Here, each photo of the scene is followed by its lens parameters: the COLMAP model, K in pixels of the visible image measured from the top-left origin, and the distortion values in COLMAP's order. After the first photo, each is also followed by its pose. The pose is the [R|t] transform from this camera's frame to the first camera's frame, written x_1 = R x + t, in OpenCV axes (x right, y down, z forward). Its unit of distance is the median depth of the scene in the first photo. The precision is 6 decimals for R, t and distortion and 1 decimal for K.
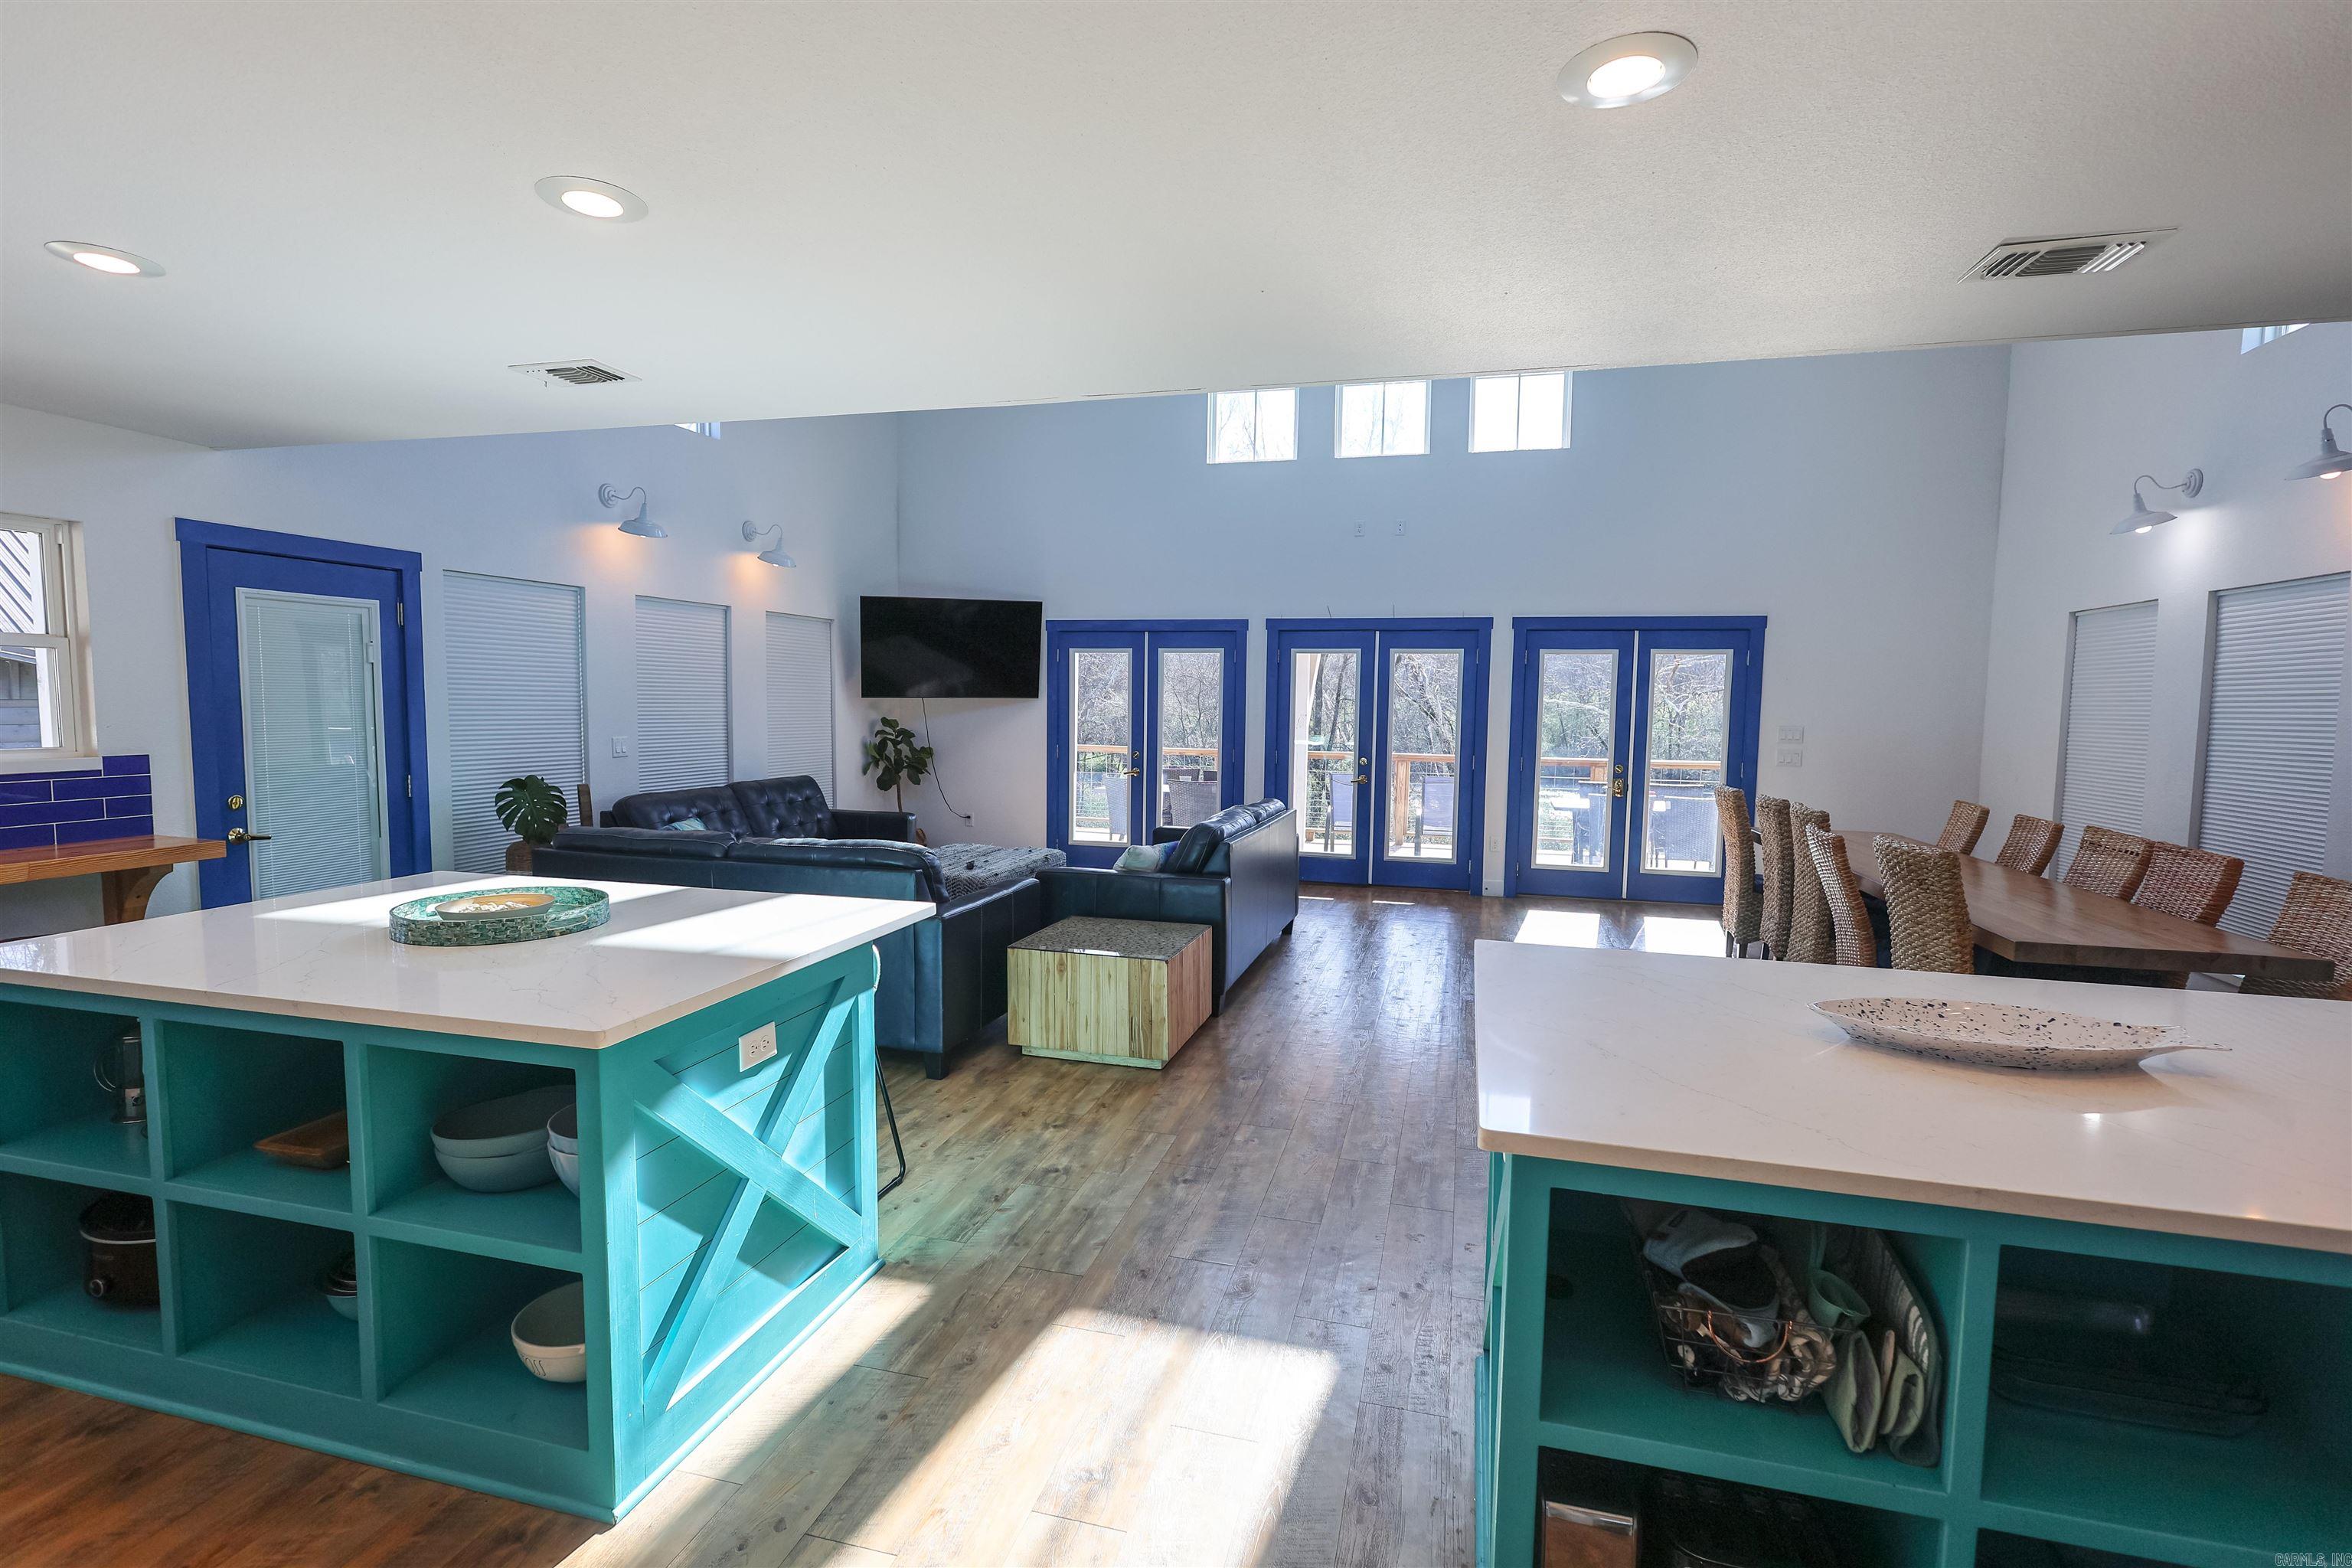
lens RADIAL K [[1080.9, 0, 1176.0], [0, 1080.9, 784.0], [0, 0, 1]] dist [-0.000177, 0.000581]
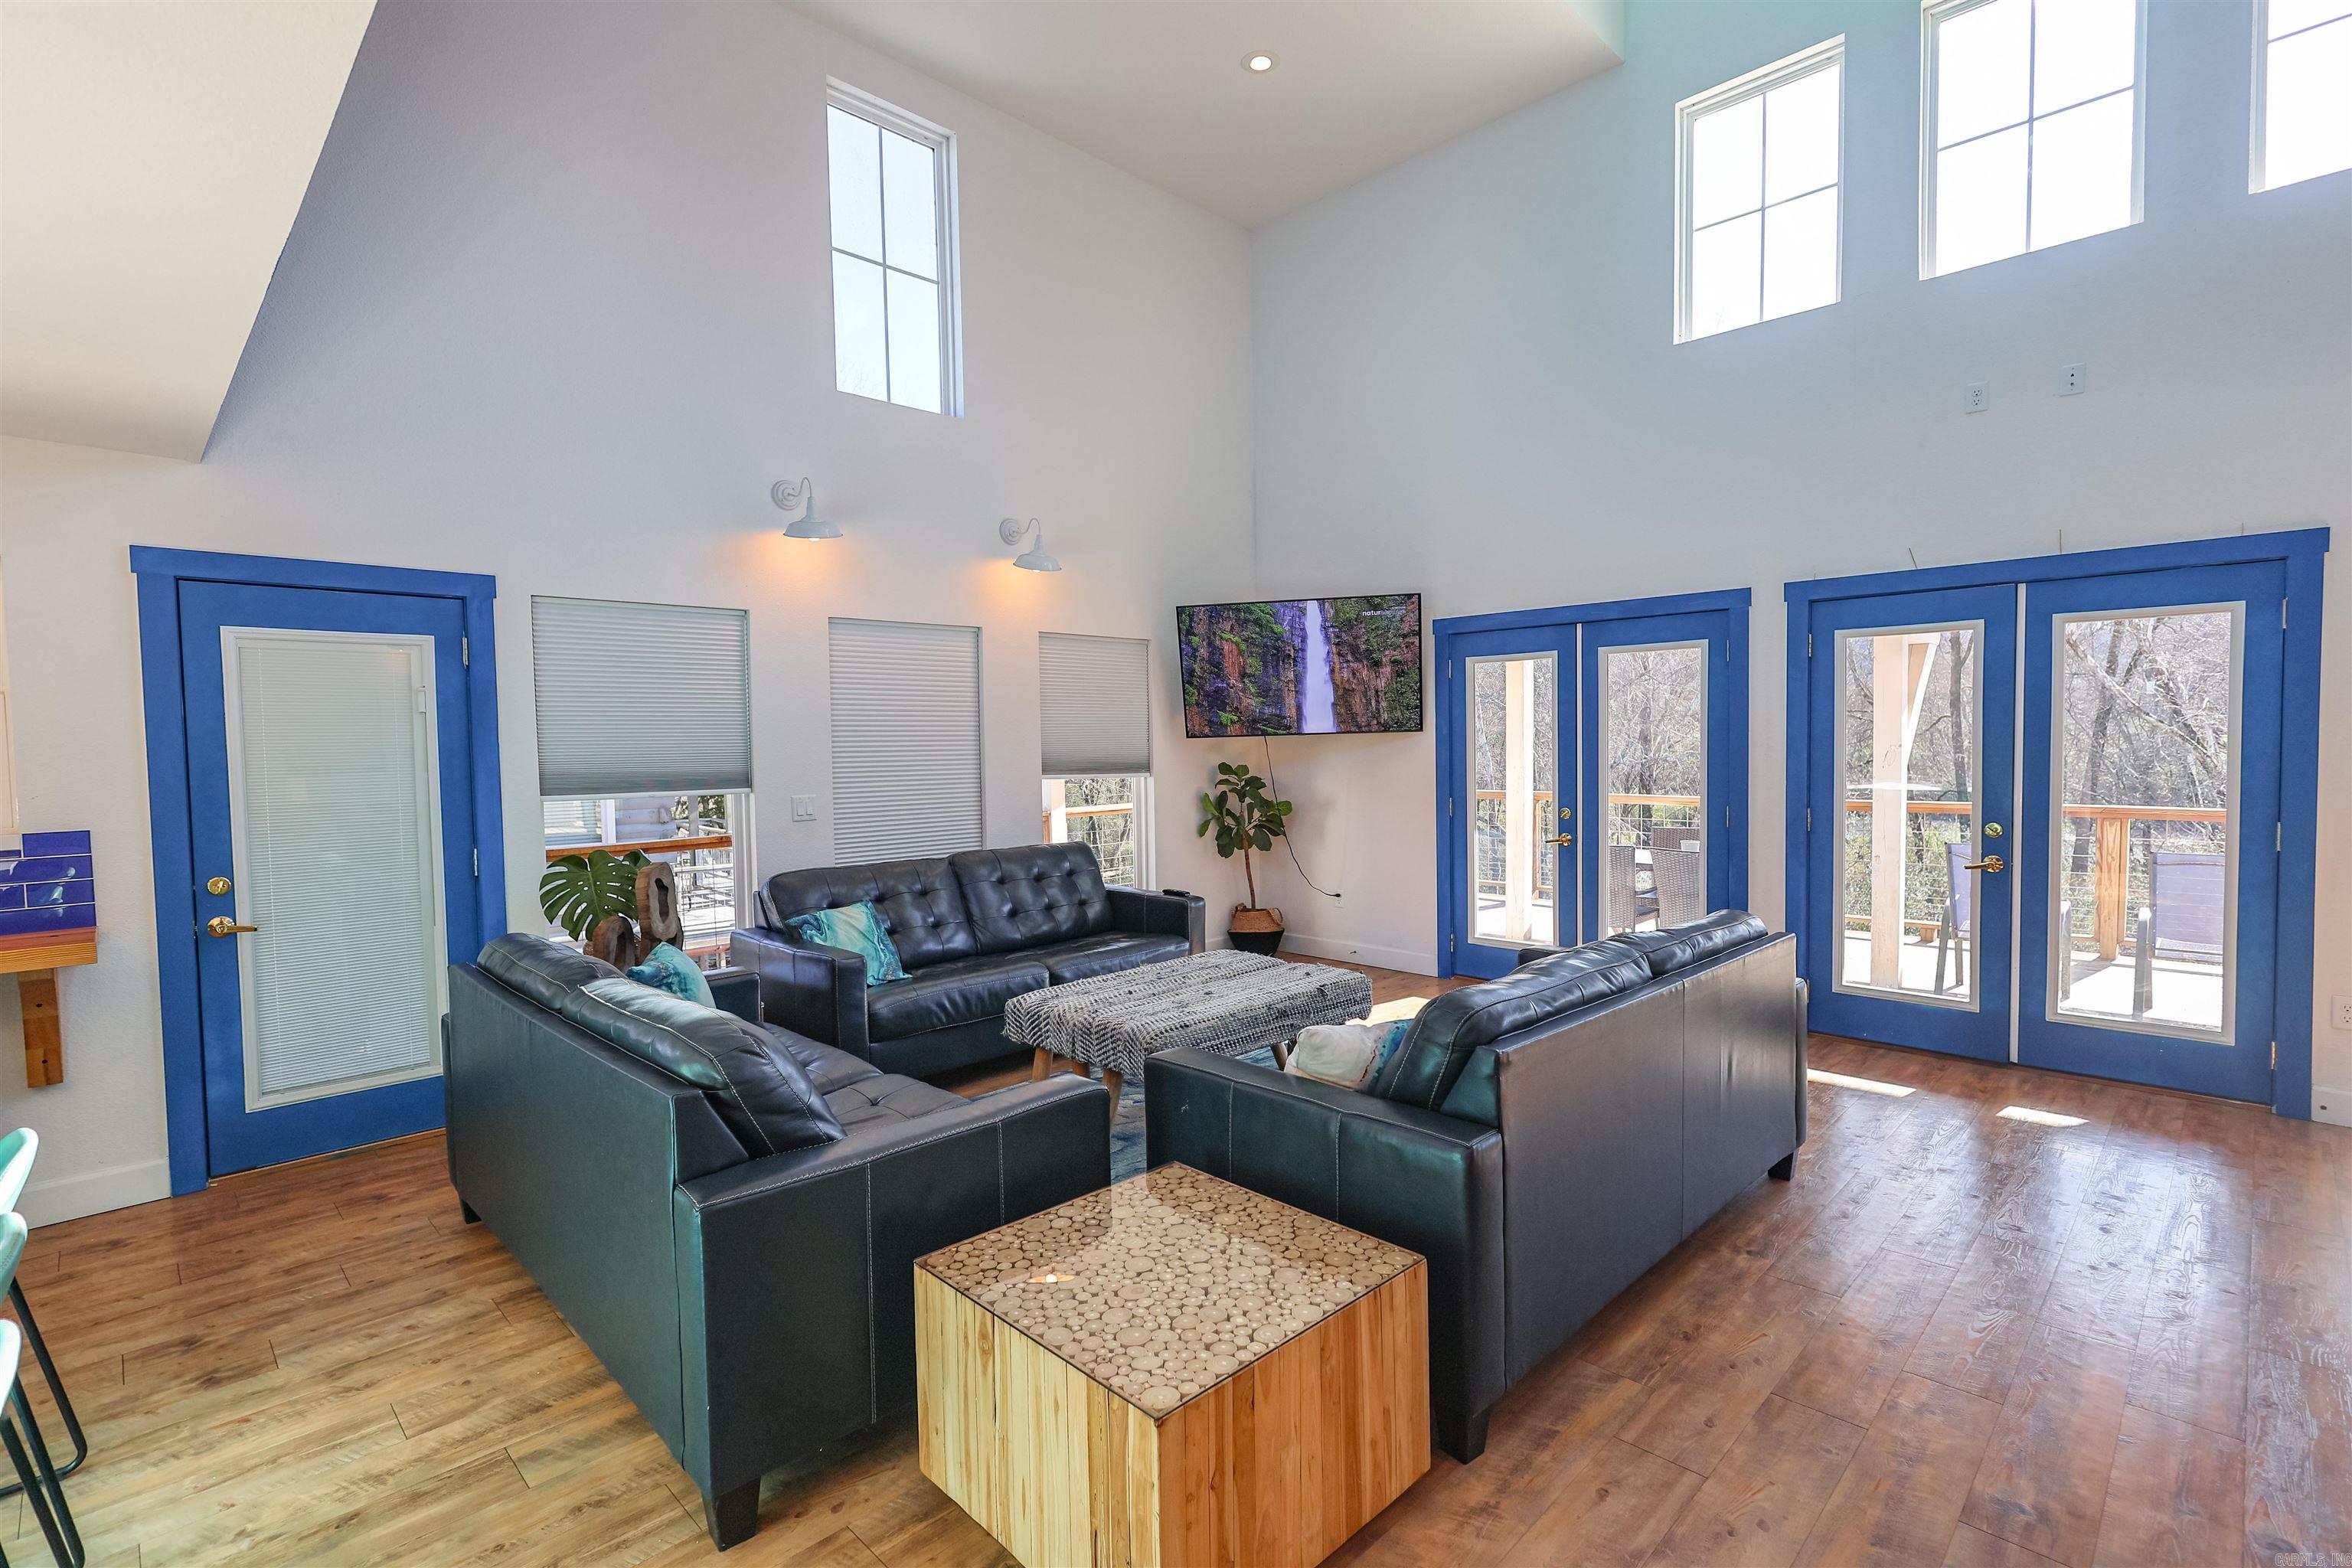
lens RADIAL K [[1080.9, 0, 1176.0], [0, 1080.9, 784.0], [0, 0, 1]] dist [-0.000177, 0.000581]
pose [[0.865760, -0.007882, -0.500397, 0.094207], [-0.010762, 0.999351, -0.034362, -0.021475], [0.500343, 0.035135, 0.865114, 0.347310]]
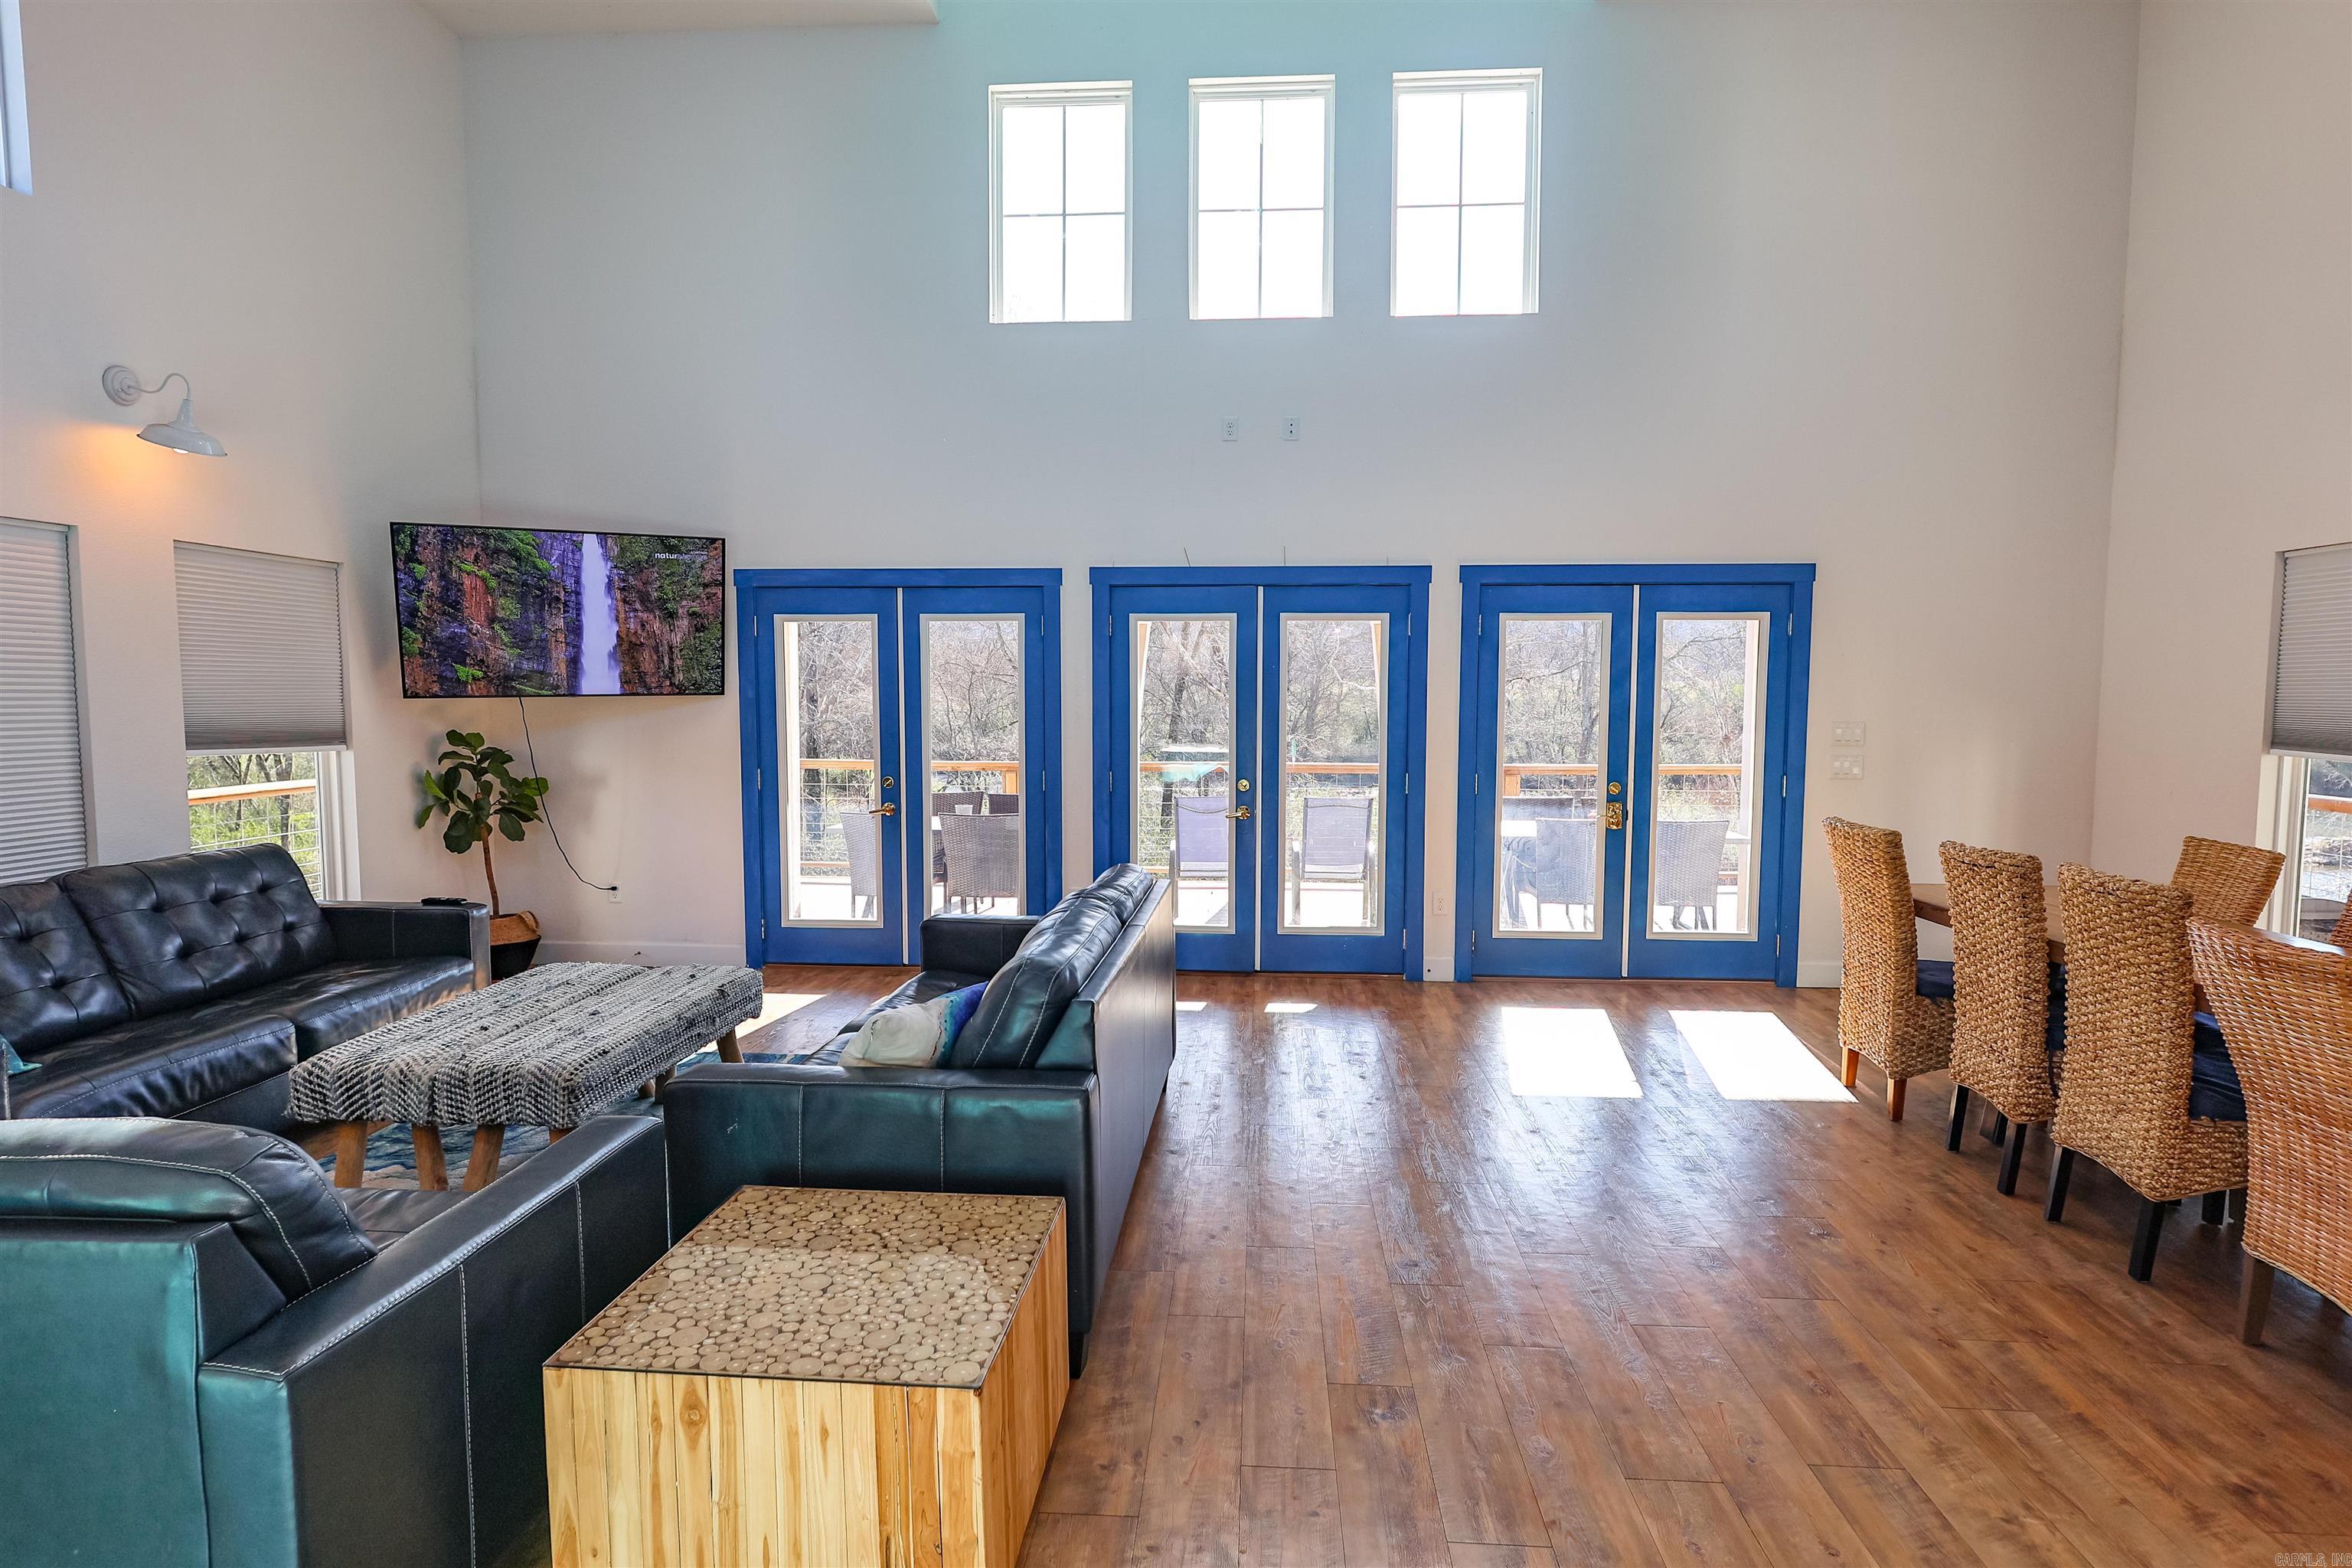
lens RADIAL K [[1216.5, 0, 1176.0], [0, 1216.5, 784.0], [0, 0, 1]] dist [-0.000796, -0.000330]
pose [[0.981300, -0.026732, 0.190617, -0.008119], [0.026870, 0.999637, 0.001861, -0.024801], [-0.190597, 0.003296, 0.981663, 0.291531]]
